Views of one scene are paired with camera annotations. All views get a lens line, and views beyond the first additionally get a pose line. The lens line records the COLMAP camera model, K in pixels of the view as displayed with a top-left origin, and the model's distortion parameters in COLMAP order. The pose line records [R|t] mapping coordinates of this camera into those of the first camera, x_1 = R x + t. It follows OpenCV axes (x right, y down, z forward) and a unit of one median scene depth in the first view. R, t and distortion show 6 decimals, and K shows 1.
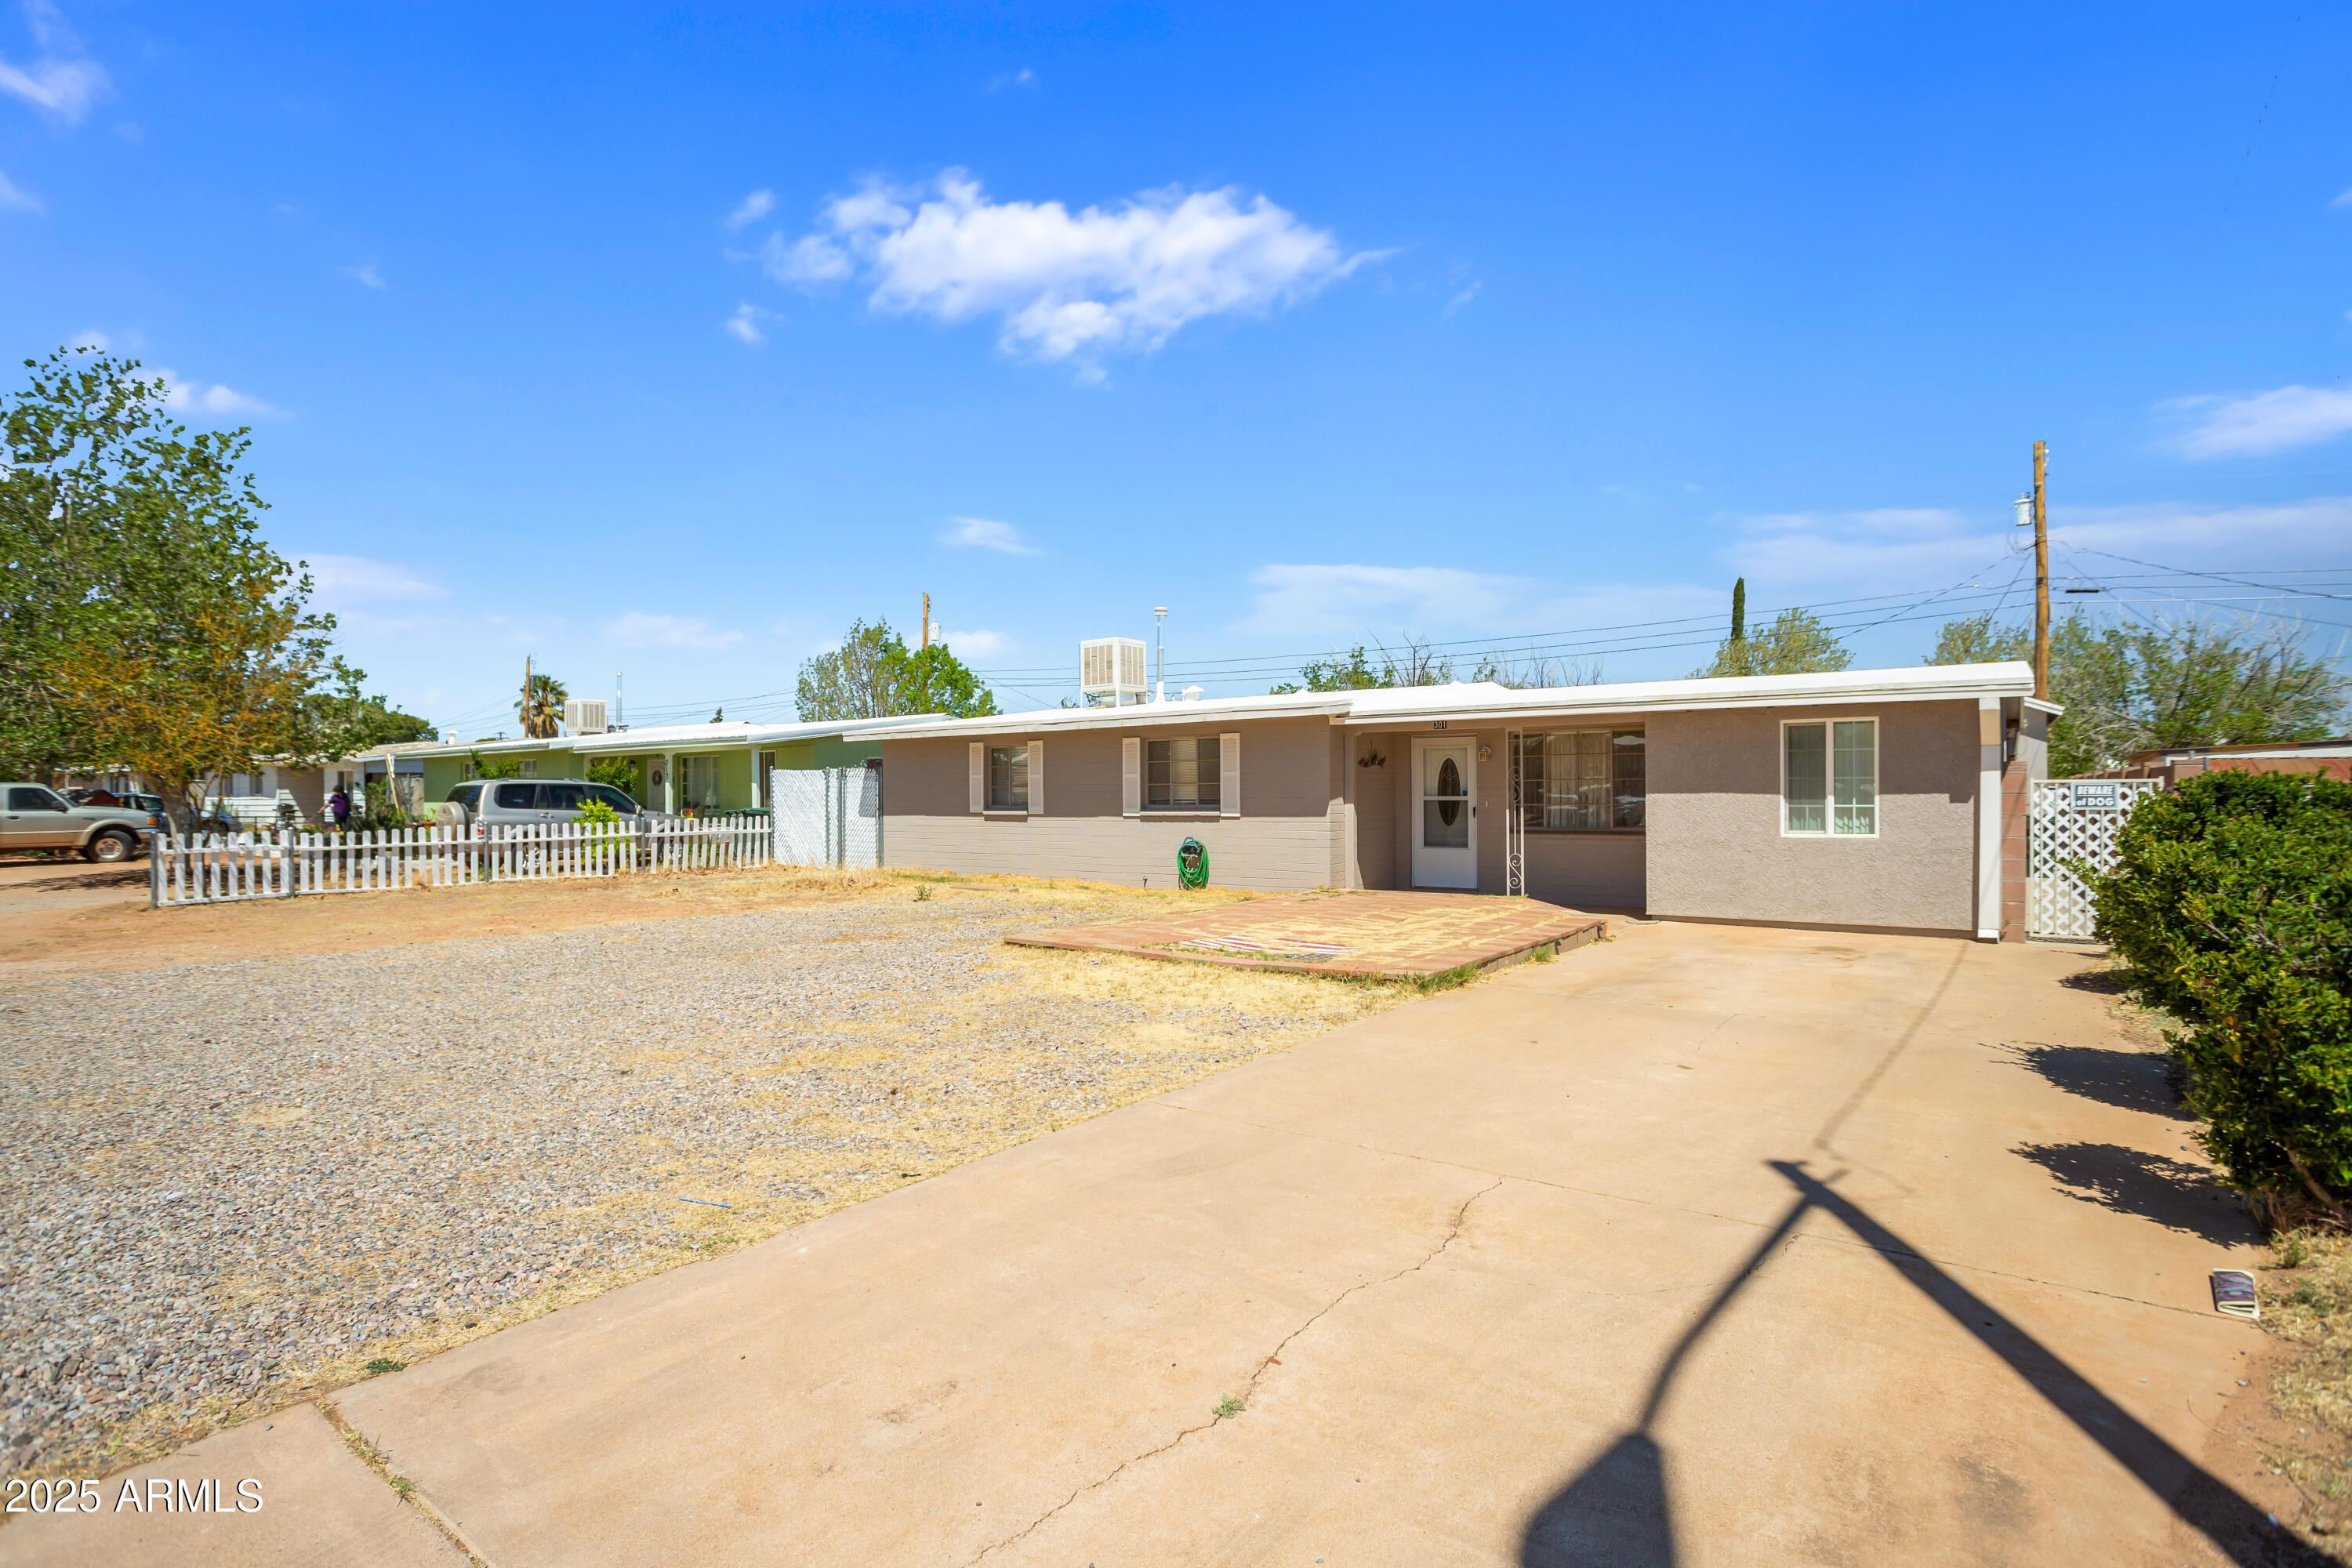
lens RADIAL K [[1192.8, 0, 1176.0], [0, 1192.8, 784.0], [0, 0, 1]] dist [-0.037592, 0.000140]
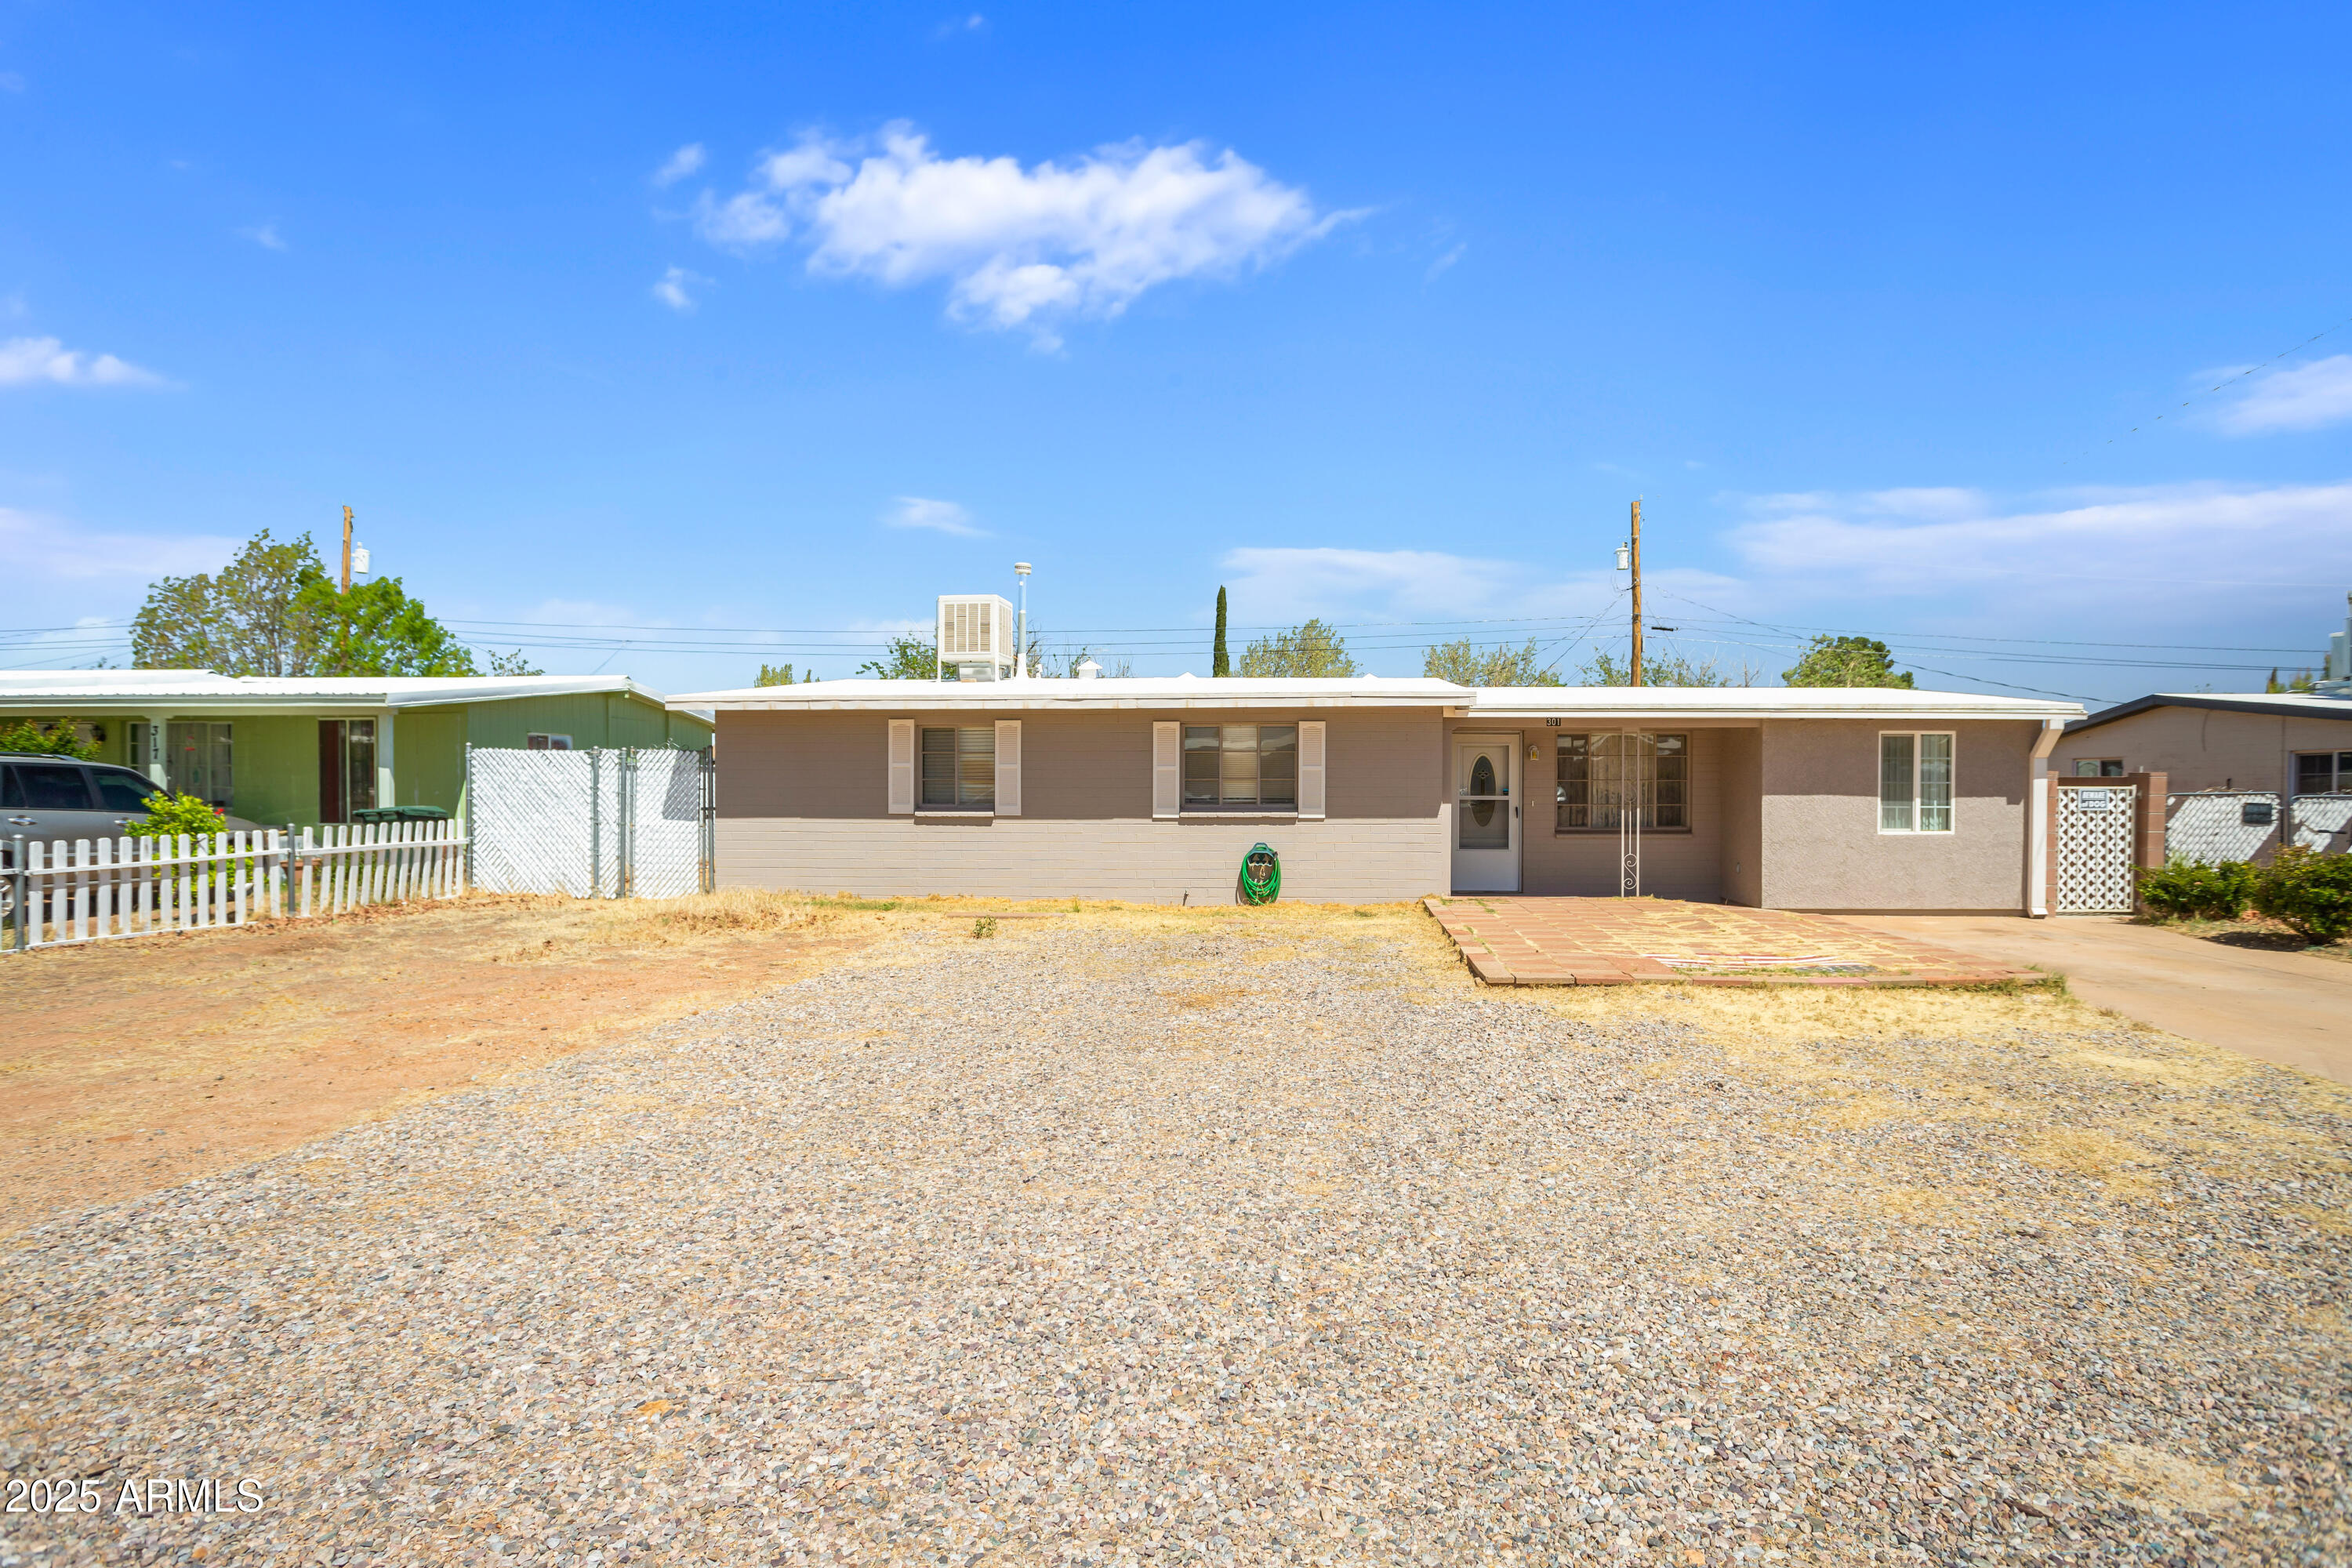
lens RADIAL K [[1192.8, 0, 1176.0], [0, 1192.8, 784.0], [0, 0, 1]] dist [-0.037592, 0.000140]
pose [[0.831553, 0.006557, 0.555407, -0.517413], [-0.011971, 0.999910, 0.006118, -0.001671], [-0.555317, -0.011736, 0.831556, 0.338997]]
